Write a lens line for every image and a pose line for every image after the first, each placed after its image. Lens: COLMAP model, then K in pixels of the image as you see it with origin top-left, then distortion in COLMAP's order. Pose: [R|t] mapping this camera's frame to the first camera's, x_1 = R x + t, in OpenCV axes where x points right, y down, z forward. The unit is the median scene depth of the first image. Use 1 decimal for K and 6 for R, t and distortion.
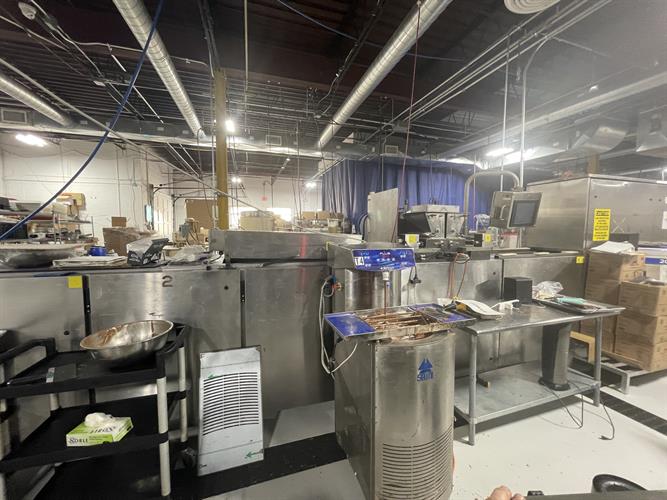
lens RADIAL K [[267.5, 0, 332.4], [0, 267.5, 247.9], [0, 0, 1]] dist [0.000643, -0.000918]
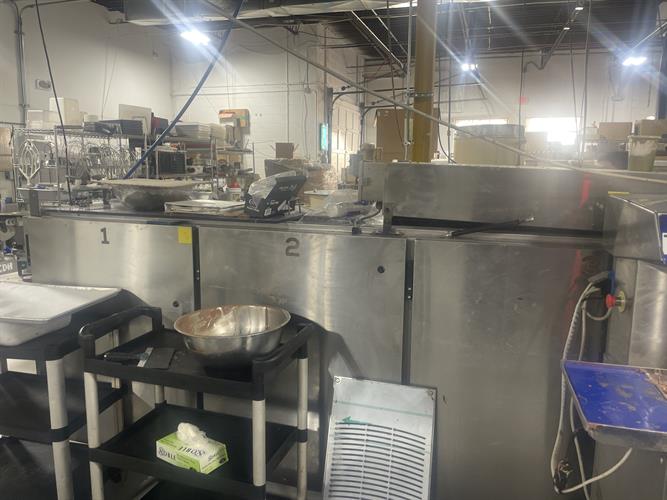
lens RADIAL K [[505.8, 0, 332.3], [0, 505.8, 246.2], [0, 0, 1]] dist [0.079371, -0.105583]
pose [[0.823257, 0.098139, -0.559121, 0.065522], [-0.046760, 0.993319, 0.105502, -0.001635], [0.565740, -0.060711, 0.822346, 0.071490]]
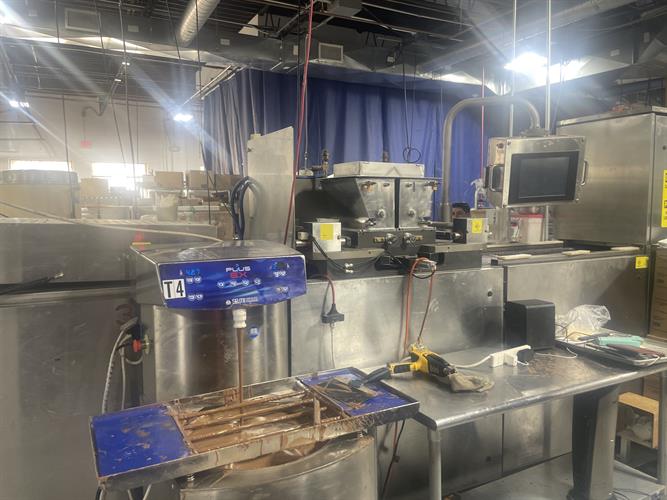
lens RADIAL K [[505.8, 0, 327.7], [0, 505.8, 245.5], [0, 0, 1]] dist [0.079371, -0.105583]
pose [[0.986181, -0.021410, 0.164285, 0.131534], [0.019644, 0.999731, 0.012367, -0.017708], [-0.164506, -0.008969, 0.986335, 0.073057]]
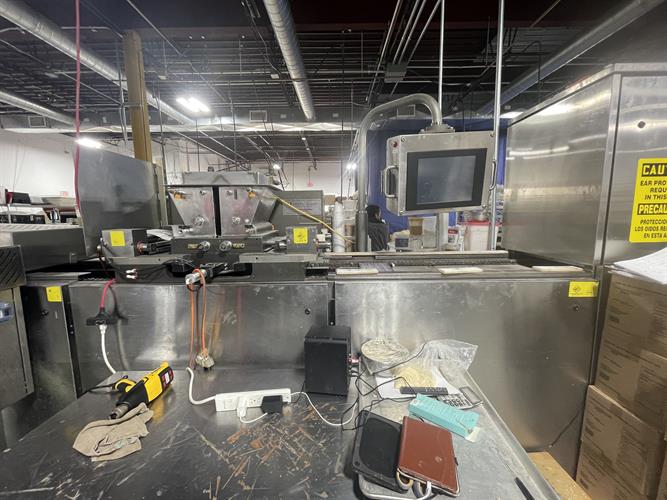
lens RADIAL K [[267.5, 0, 333.1], [0, 267.5, 247.0], [0, 0, 1]] dist [0.000643, -0.000918]
pose [[0.951477, 0.022020, -0.306930, 0.776752], [-0.007059, 0.998736, 0.049768, -0.041097], [0.307638, -0.045186, 0.950430, 0.565151]]
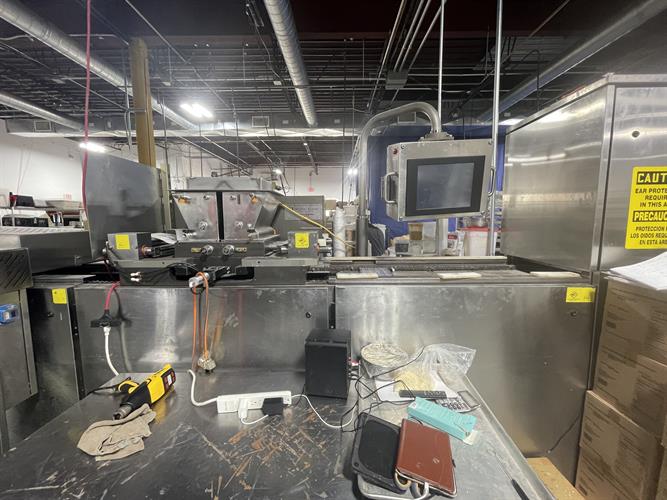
lens RADIAL K [[267.5, 0, 333.1], [0, 267.5, 247.0], [0, 0, 1]] dist [0.000643, -0.000918]
pose [[0.950541, 0.022688, -0.309768, 0.779297], [-0.013053, 0.999365, 0.033141, -0.041849], [0.310324, -0.027458, 0.950234, 0.556951]]
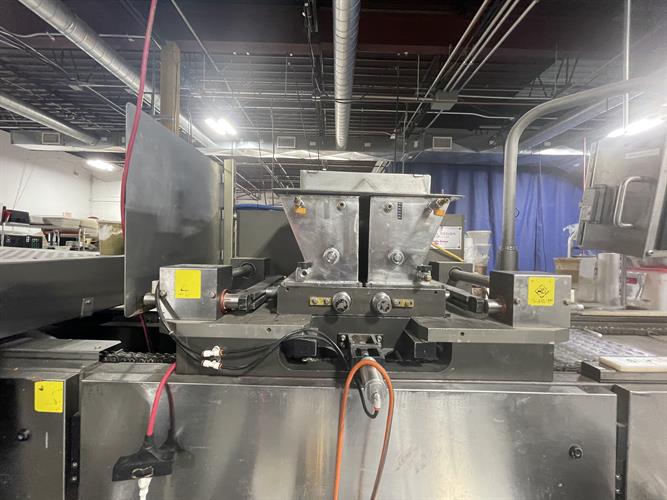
lens RADIAL K [[267.5, 0, 332.8], [0, 267.5, 247.6], [0, 0, 1]] dist [0.000643, -0.000918]
pose [[0.954132, 0.020486, -0.298684, 0.467431], [-0.043065, 0.996672, -0.069209, -0.051673], [0.296272, 0.078898, 0.951839, 0.701079]]
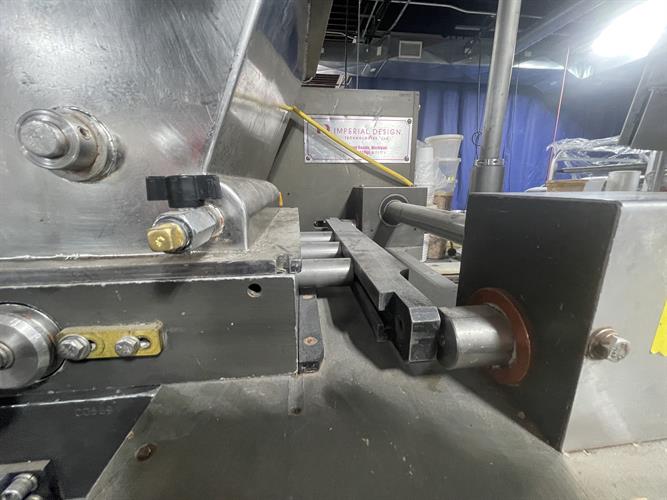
lens RADIAL K [[267.5, 0, 331.9], [0, 267.5, 246.8], [0, 0, 1]] dist [0.000643, -0.000918]
pose [[0.981813, 0.039556, -0.185682, 0.518054], [-0.011406, 0.988576, 0.150290, -0.049992], [0.189506, -0.145439, 0.971048, 0.936383]]
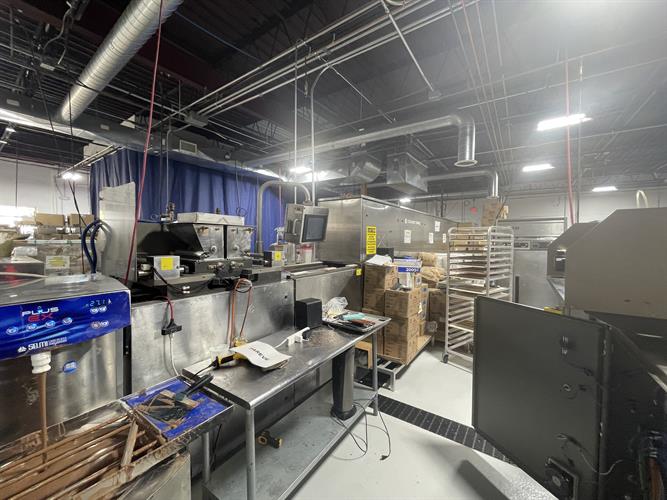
lens RADIAL K [[267.5, 0, 331.0], [0, 267.5, 247.2], [0, 0, 1]] dist [0.000643, -0.000918]
pose [[0.799370, -0.014081, 0.600674, 0.203752], [0.037493, 0.998946, -0.026478, -0.036723], [-0.599668, 0.043687, 0.799055, 0.215268]]
